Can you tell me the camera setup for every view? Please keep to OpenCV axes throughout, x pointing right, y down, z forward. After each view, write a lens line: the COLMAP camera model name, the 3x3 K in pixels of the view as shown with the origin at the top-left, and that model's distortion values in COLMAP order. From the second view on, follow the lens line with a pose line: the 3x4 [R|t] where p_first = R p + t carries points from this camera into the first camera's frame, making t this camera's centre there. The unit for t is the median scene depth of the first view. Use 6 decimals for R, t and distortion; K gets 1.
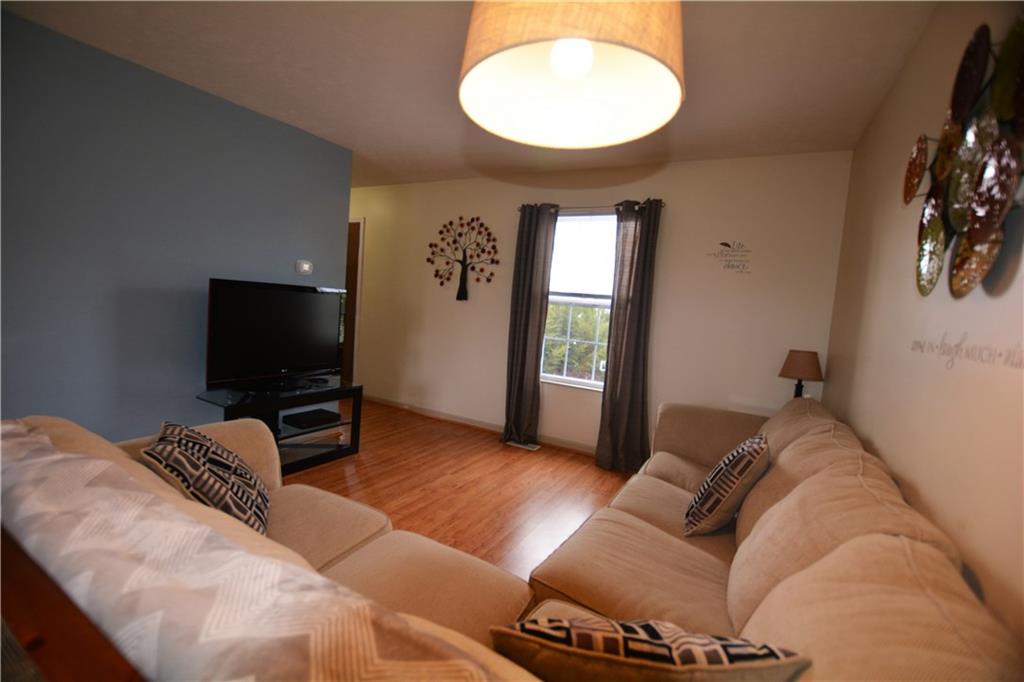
lens RADIAL K [[452.6, 0, 512.0], [0, 452.6, 341.0], [0, 0, 1]] dist [-0.021113, 0.000686]
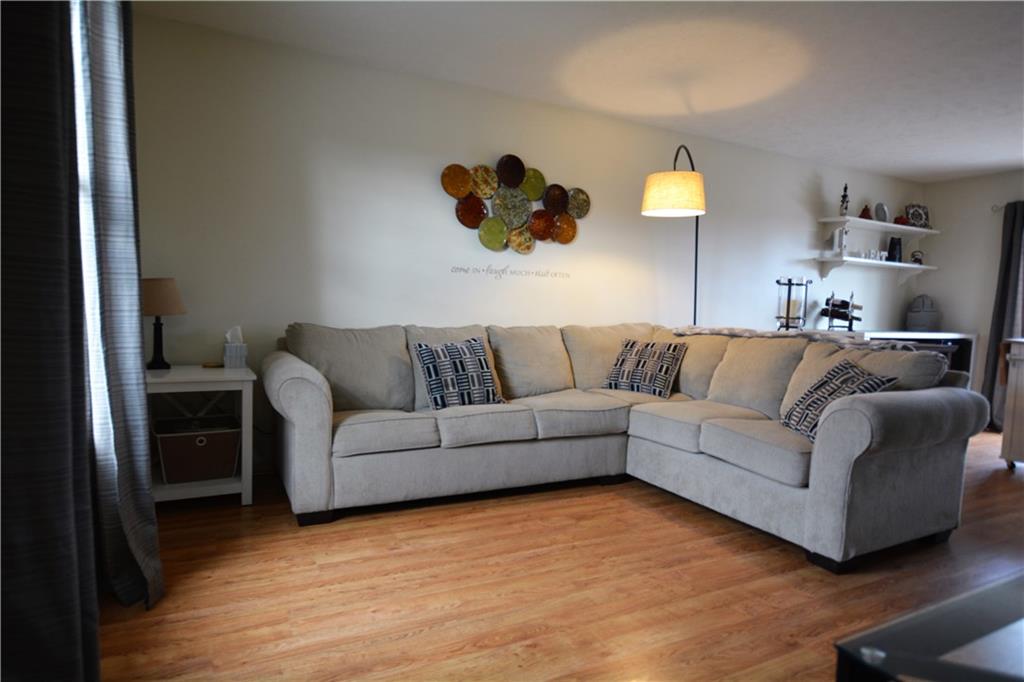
lens RADIAL K [[581.6, 0, 512.0], [0, 581.6, 341.0], [0, 0, 1]] dist [-0.004243, -0.001254]
pose [[-0.826394, -0.136195, 0.546373, -0.356017], [-0.042728, 0.982678, 0.180327, -0.067979], [-0.561468, 0.125675, -0.817899, 1.346669]]
